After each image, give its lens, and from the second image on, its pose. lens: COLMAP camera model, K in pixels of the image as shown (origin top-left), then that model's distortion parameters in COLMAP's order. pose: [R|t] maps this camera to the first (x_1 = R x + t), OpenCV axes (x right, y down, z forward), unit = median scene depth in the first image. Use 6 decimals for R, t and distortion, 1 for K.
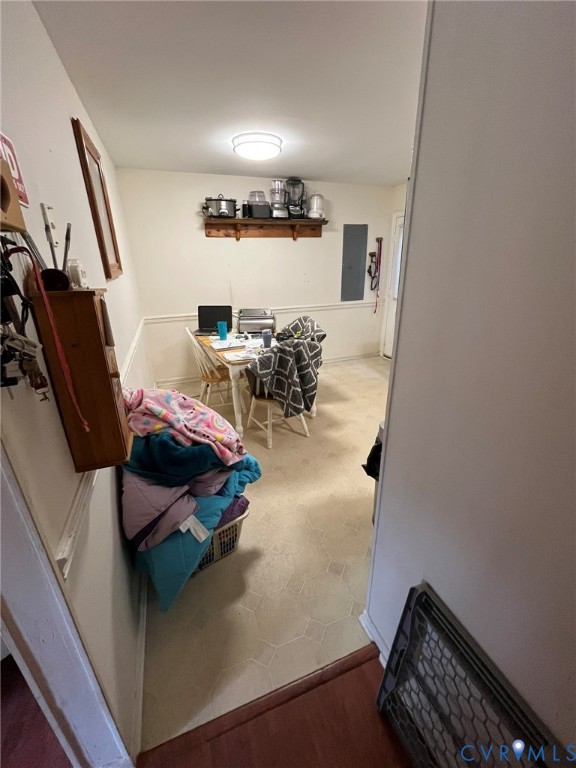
lens RADIAL K [[310.6, 0, 287.9], [0, 310.6, 380.9], [0, 0, 1]] dist [-0.003473, -0.000102]
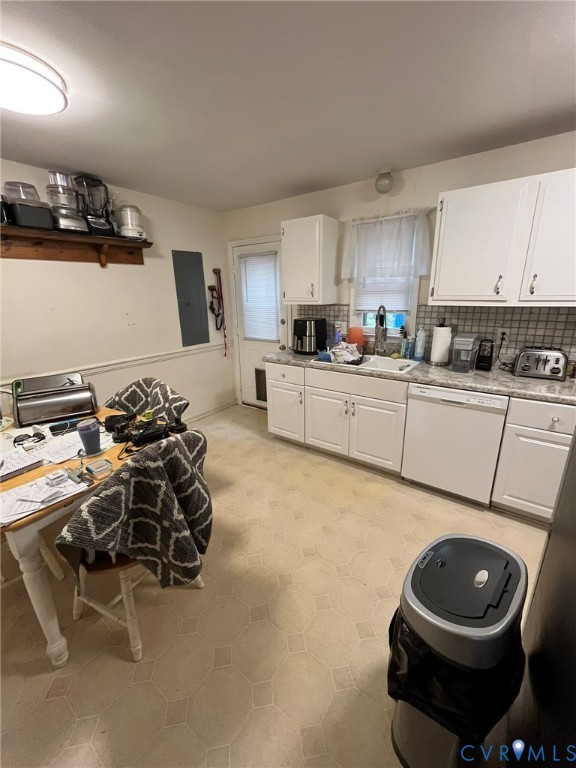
lens RADIAL K [[310.6, 0, 289.0], [0, 310.6, 380.7], [0, 0, 1]] dist [-0.003473, -0.000102]
pose [[0.833818, -0.147785, 0.531890, -0.040766], [0.201157, 0.978595, -0.043443, -0.110880], [-0.514085, 0.143217, 0.845698, 0.285438]]
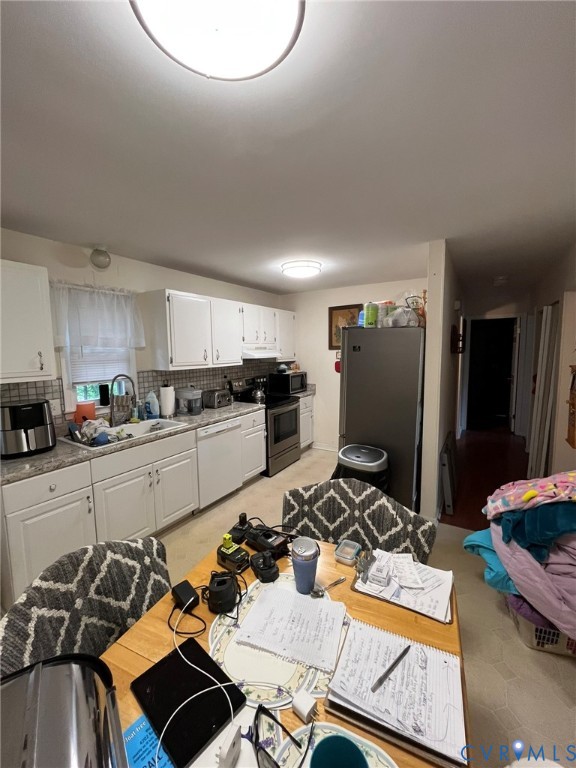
lens RADIAL K [[310.7, 0, 290.7], [0, 310.7, 382.0], [0, 0, 1]] dist [0.002121, 0.000049]
pose [[-0.617447, -0.054174, 0.784745, -0.277252], [0.307663, 0.901521, 0.304308, -0.370288], [-0.723949, 0.429331, -0.539974, 0.915488]]
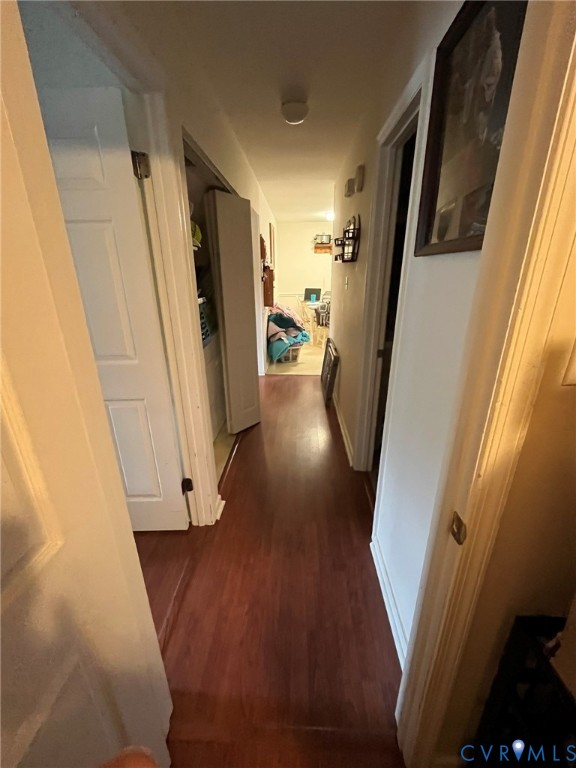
lens RADIAL K [[310.6, 0, 290.2], [0, 310.6, 380.4], [0, 0, 1]] dist [-0.003473, -0.000102]
pose [[0.925022, 0.140887, -0.352825, 0.396834], [-0.146890, 0.989104, 0.009851, 0.328726], [0.350368, 0.042715, 0.935637, -0.845181]]
